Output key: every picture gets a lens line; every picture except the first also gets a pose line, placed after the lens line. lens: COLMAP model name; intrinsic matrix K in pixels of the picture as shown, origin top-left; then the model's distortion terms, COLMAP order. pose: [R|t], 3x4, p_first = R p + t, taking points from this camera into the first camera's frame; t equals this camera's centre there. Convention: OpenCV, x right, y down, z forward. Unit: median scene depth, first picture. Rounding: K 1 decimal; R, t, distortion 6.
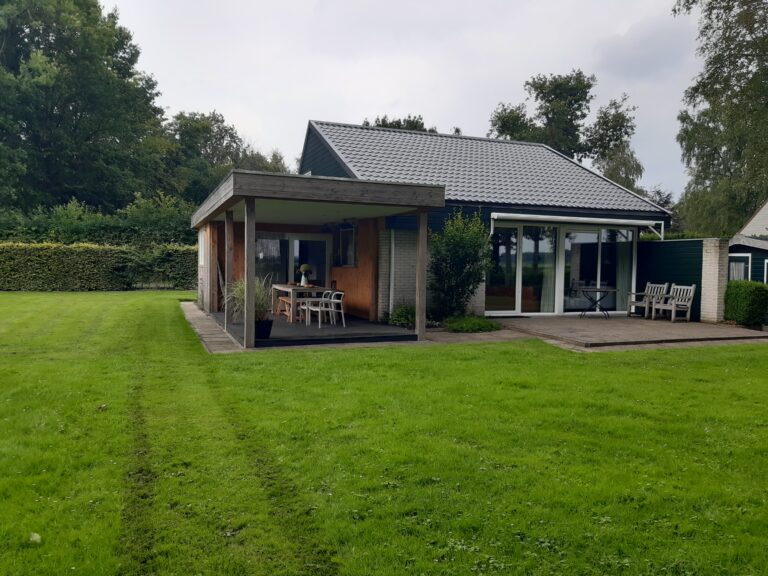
lens RADIAL K [[584.6, 0, 390.3], [0, 584.6, 287.9], [0, 0, 1]] dist [0.090848, -0.166324]
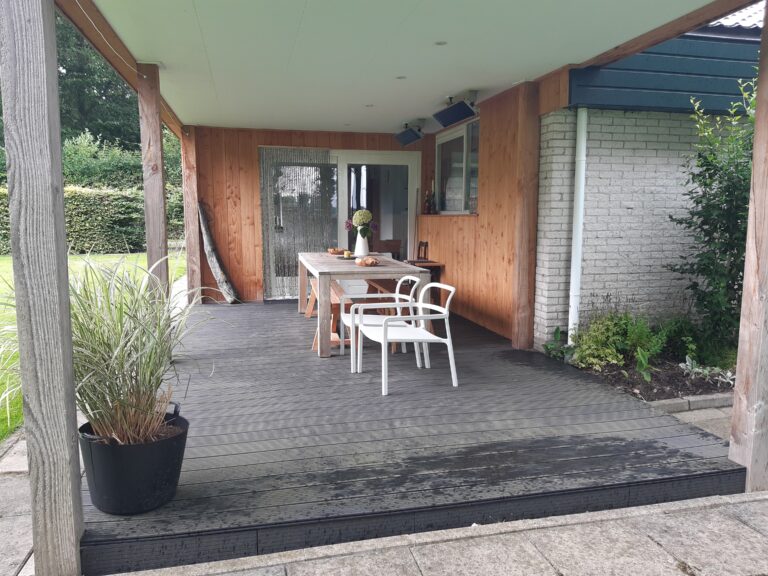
lens RADIAL K [[584.6, 0, 390.3], [0, 584.6, 287.9], [0, 0, 1]] dist [0.090848, -0.166324]
pose [[0.988602, 0.004052, -0.150498, -0.052583], [0.009070, 0.996219, 0.086405, -0.018486], [0.150280, -0.086785, 0.984827, 0.531719]]
